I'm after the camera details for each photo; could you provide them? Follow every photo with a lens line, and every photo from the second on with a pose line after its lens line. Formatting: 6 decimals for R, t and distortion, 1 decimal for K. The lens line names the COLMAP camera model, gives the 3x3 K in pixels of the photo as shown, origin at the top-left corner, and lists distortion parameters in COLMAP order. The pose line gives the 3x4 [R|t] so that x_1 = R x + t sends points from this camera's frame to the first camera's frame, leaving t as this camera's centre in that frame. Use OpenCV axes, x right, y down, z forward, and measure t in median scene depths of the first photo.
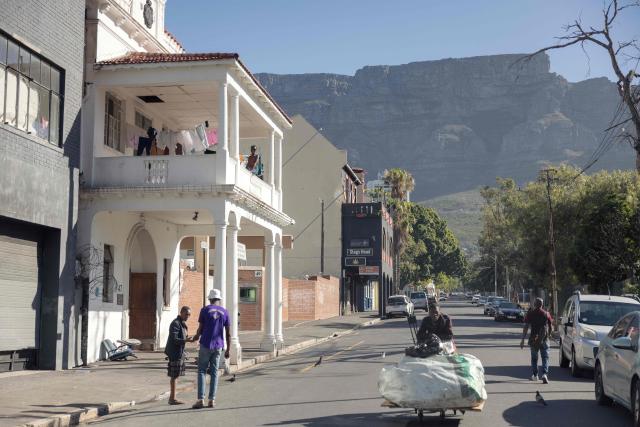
lens RADIAL K [[909.2, 0, 320.0], [0, 909.2, 213.5], [0, 0, 1]] dist [0.090051, -0.009581]
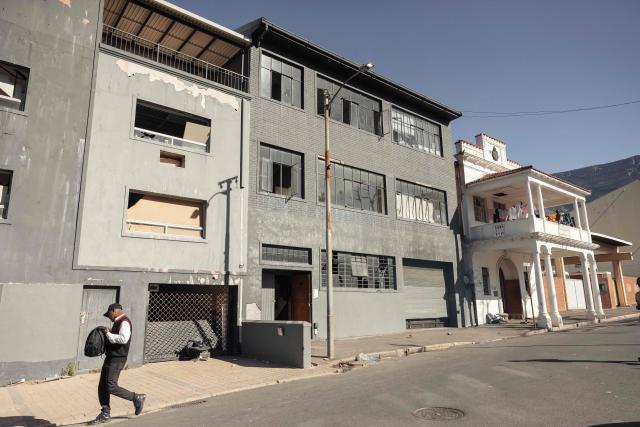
lens RADIAL K [[438.1, 0, 320.0], [0, 438.1, 213.5], [0, 0, 1]] dist [-0.001759, 0.000665]
pose [[0.749256, -0.155105, -0.643861, 0.158505], [0.095358, 0.987324, -0.126877, 0.003474], [0.655379, 0.033666, 0.754549, -0.007964]]
